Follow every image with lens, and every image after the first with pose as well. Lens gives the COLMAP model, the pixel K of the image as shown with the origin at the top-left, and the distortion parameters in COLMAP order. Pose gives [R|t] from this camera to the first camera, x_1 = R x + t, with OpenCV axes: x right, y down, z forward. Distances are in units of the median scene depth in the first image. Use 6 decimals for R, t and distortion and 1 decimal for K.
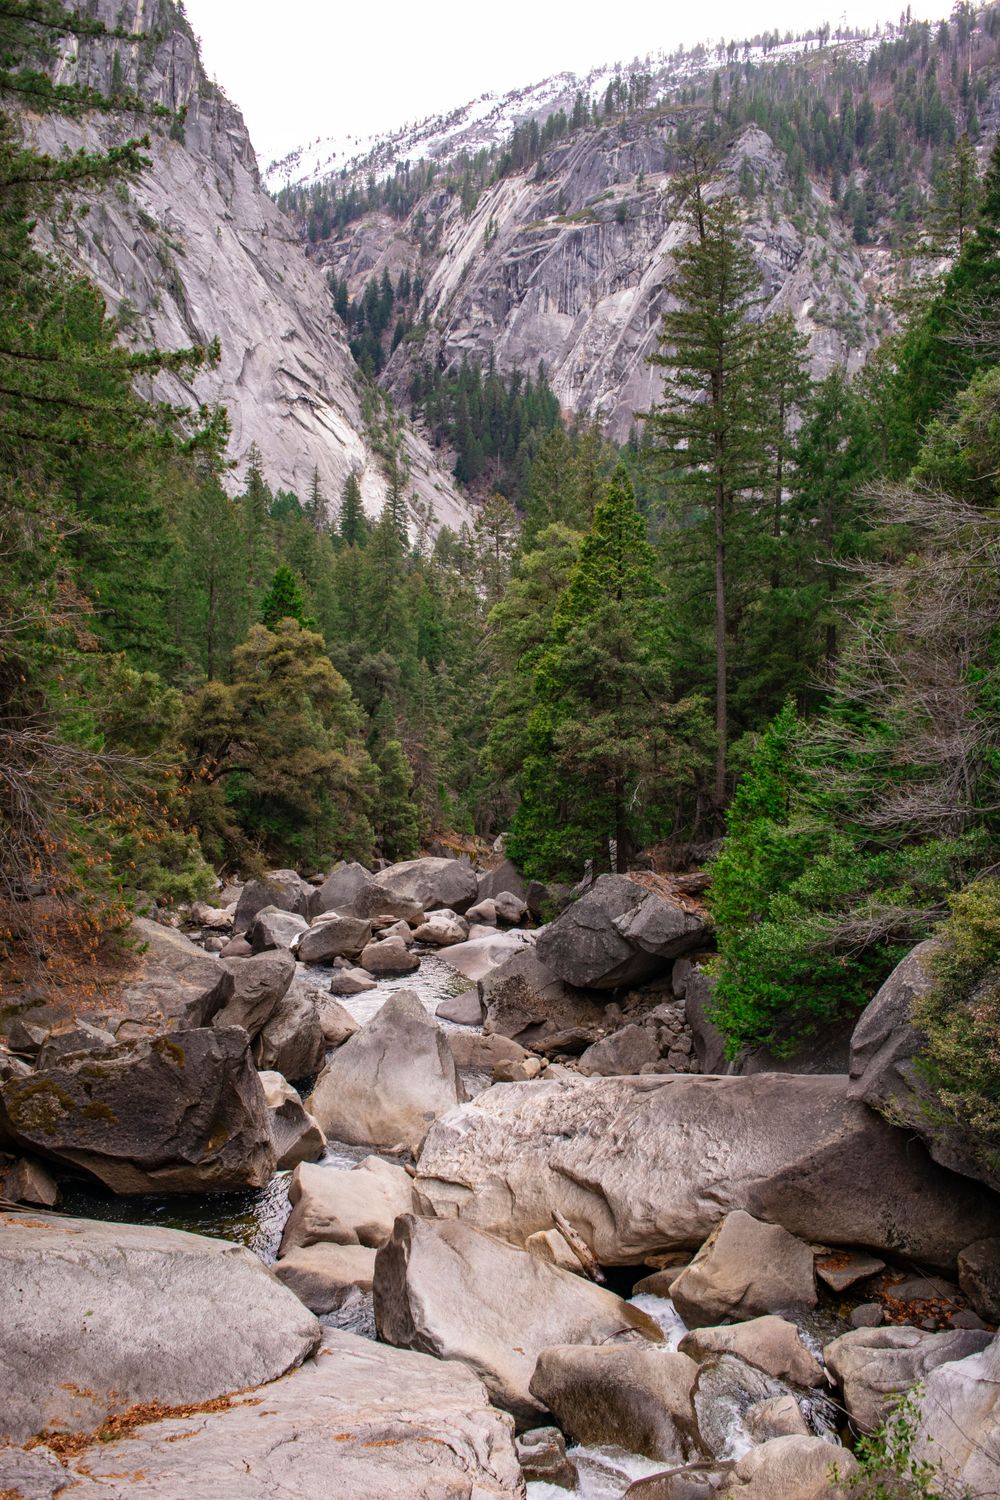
lens RADIAL K [[1173.2, 0, 519.3], [0, 1173.2, 753.6], [0, 0, 1]] dist [-0.089842, 0.021386]
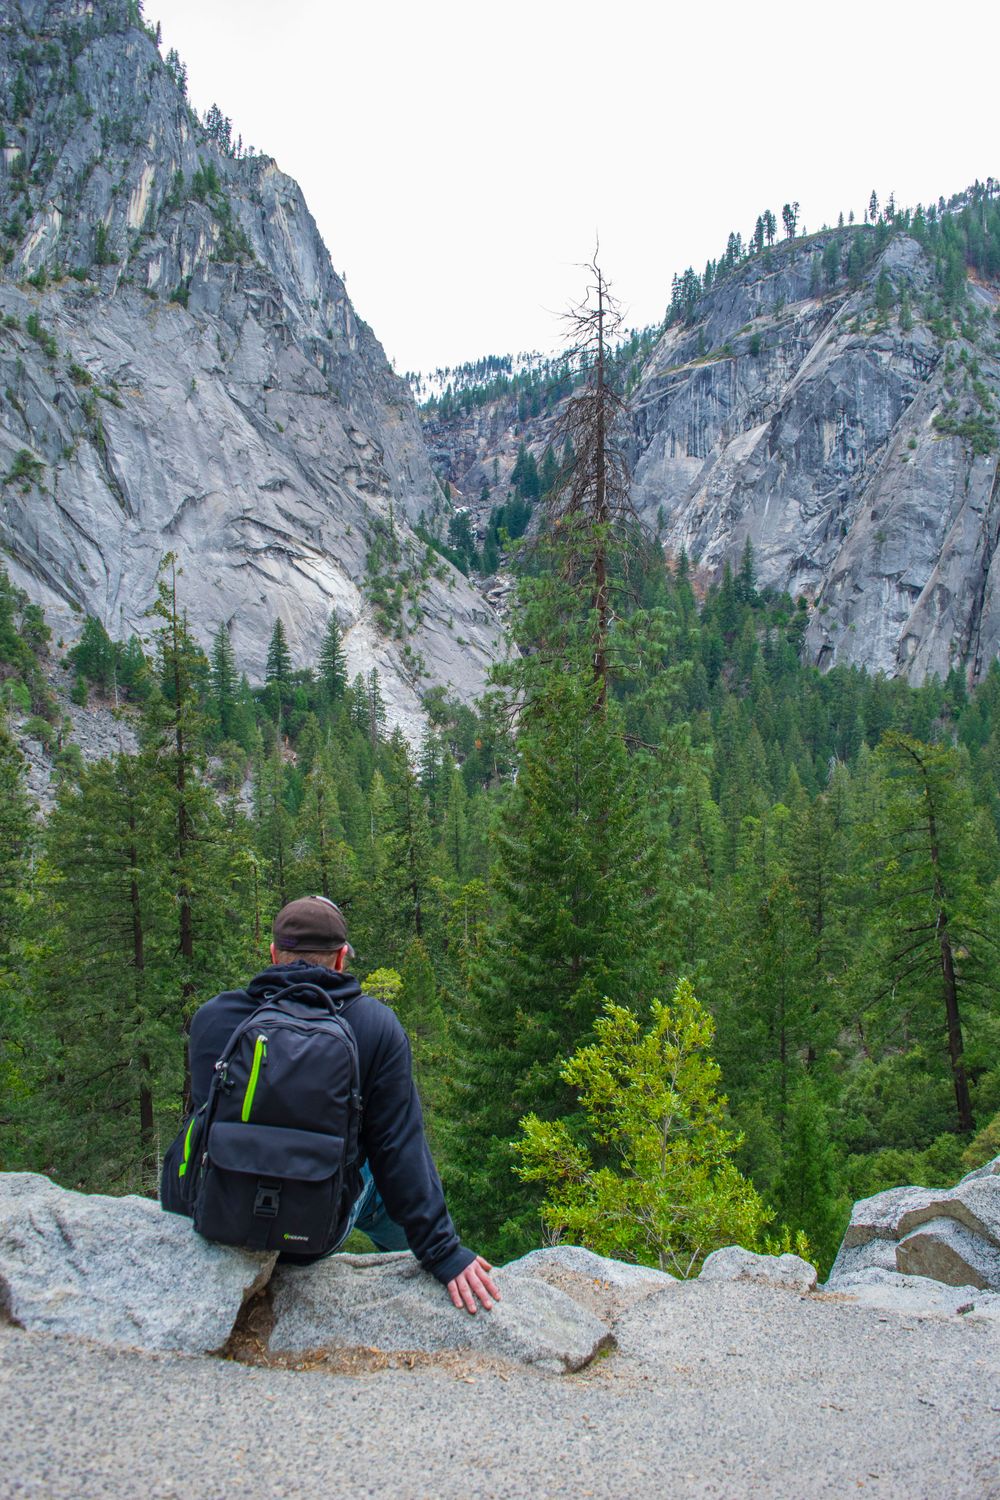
lens RADIAL K [[1173.2, 0, 519.3], [0, 1173.2, 753.6], [0, 0, 1]] dist [-0.089842, 0.021386]
pose [[0.955297, -0.016485, -0.295187, 0.204226], [-0.030030, 0.987870, -0.152351, -0.005958], [0.294118, 0.154405, 0.943215, 0.153265]]
